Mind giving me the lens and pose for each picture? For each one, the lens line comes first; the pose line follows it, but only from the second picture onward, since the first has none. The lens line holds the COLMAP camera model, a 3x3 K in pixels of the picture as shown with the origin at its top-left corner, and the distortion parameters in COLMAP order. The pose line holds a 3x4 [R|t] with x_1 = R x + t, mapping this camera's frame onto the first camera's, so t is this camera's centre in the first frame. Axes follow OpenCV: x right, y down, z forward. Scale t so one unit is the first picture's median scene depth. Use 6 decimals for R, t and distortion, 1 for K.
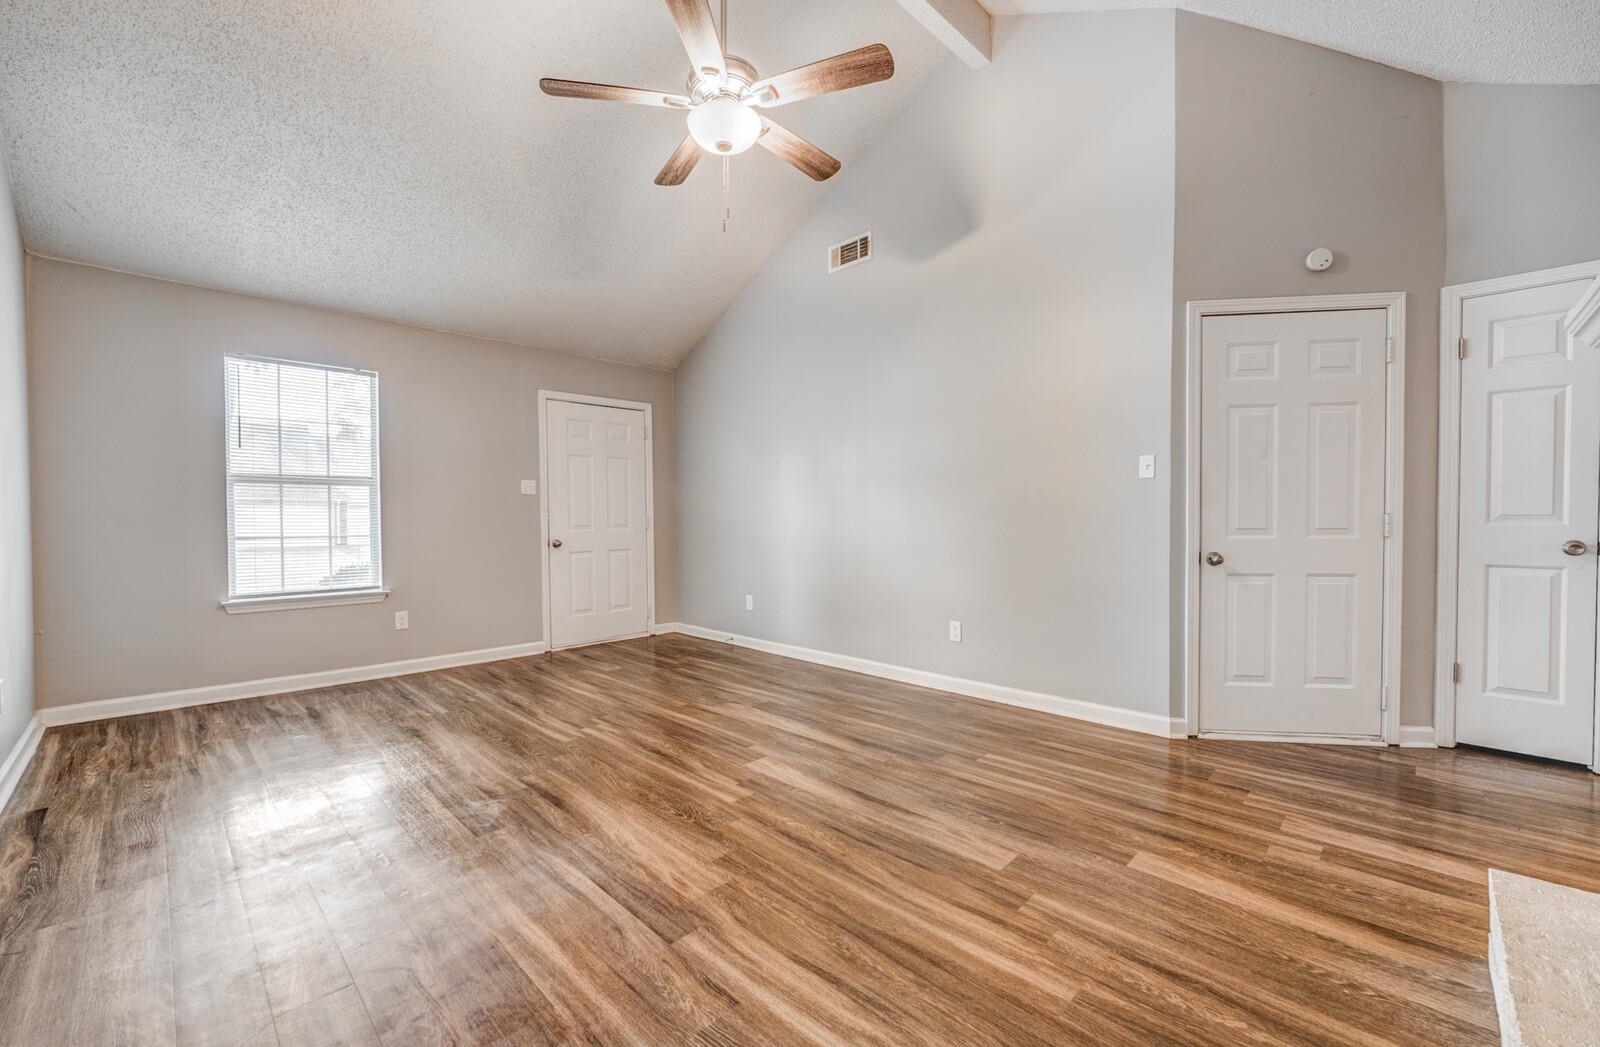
lens RADIAL K [[653.4, 0, 792.4], [0, 653.4, 524.7], [0, 0, 1]] dist [-0.003704, -0.000187]
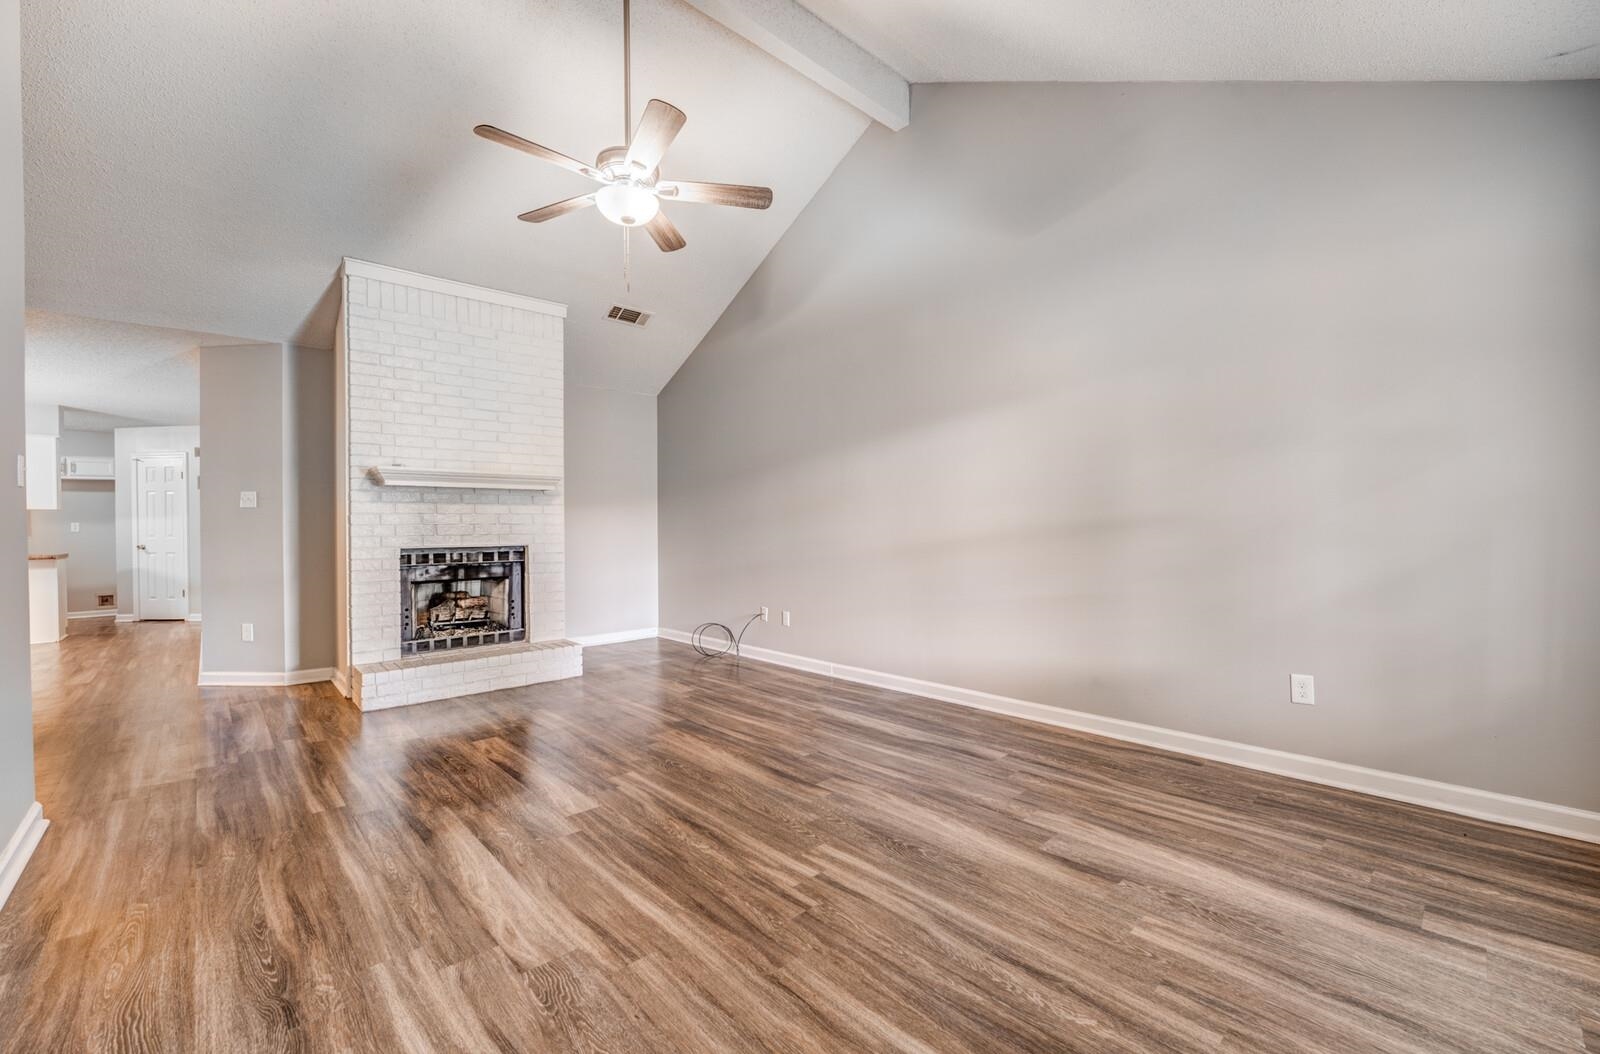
lens RADIAL K [[651.0, 0, 794.0], [0, 651.0, 528.8], [0, 0, 1]] dist [-0.017413, 0.000563]
pose [[-0.999089, 0.014673, 0.040086, -0.355559], [0.015388, 0.999727, 0.017583, -0.026086], [-0.039817, 0.018184, -0.999042, 1.735586]]
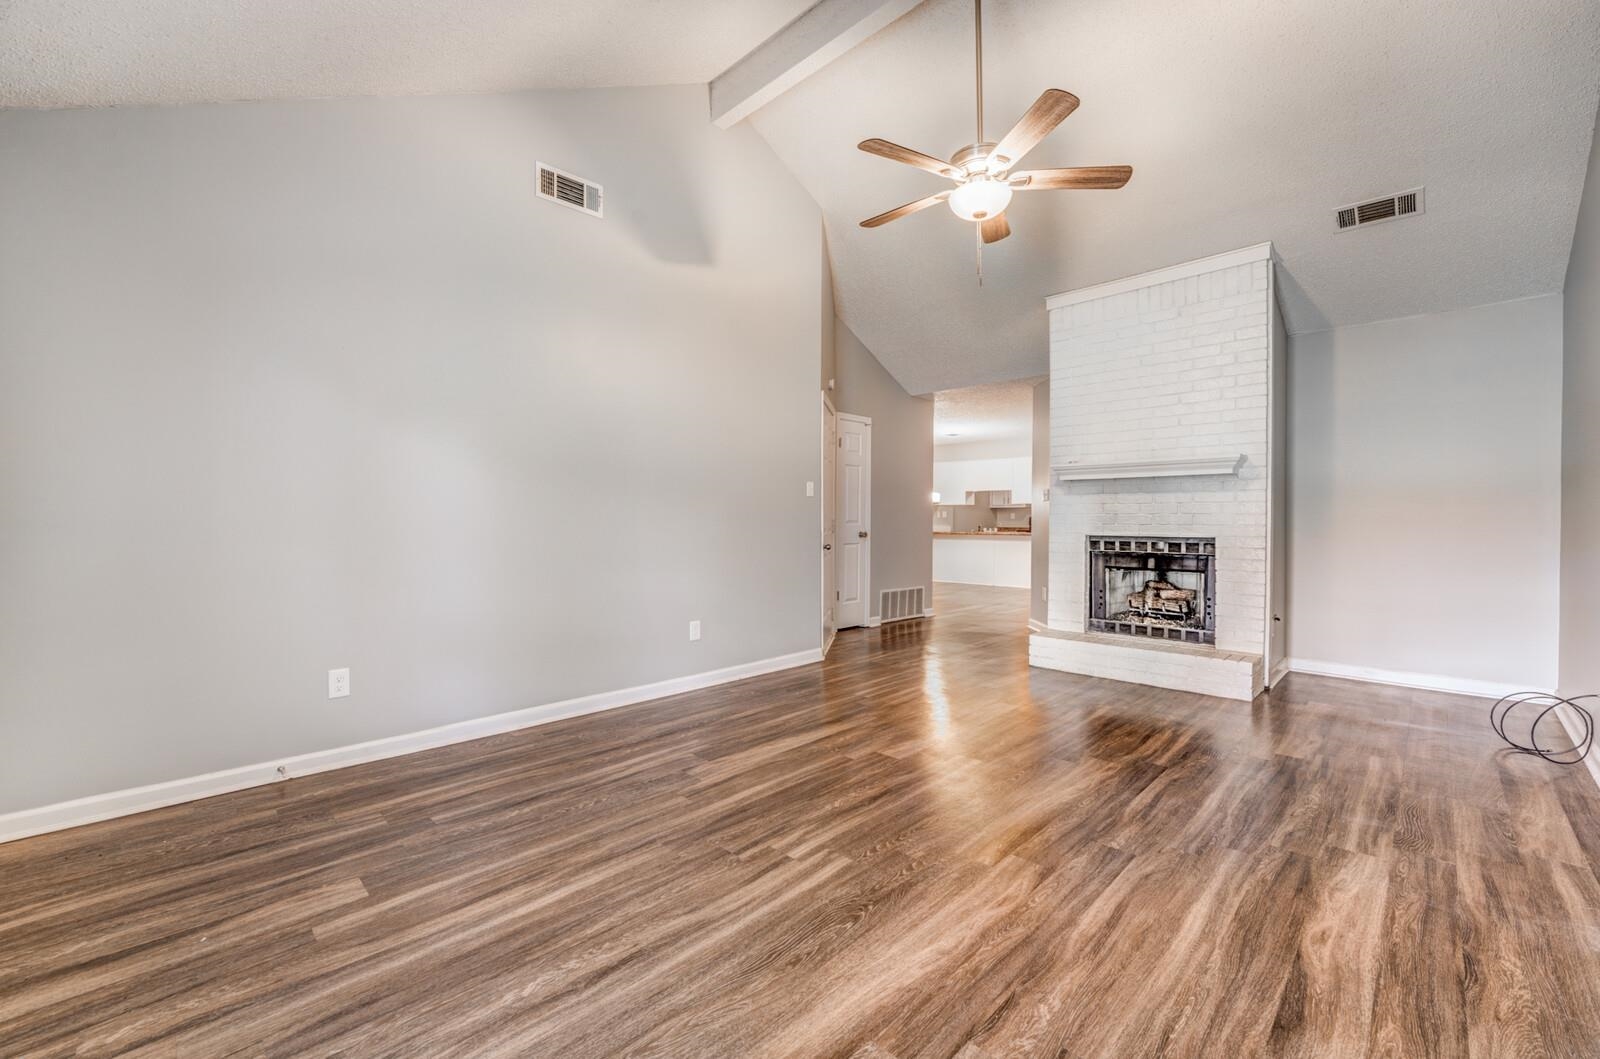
lens RADIAL K [[648.0, 0, 802.0], [0, 648.0, 519.9], [0, 0, 1]] dist [-0.015801, 0.000188]
pose [[-0.007909, 0.002690, 0.999965, -1.025235], [0.013491, 0.999906, -0.002583, -0.014020], [-0.999878, 0.013470, -0.007944, 1.070475]]
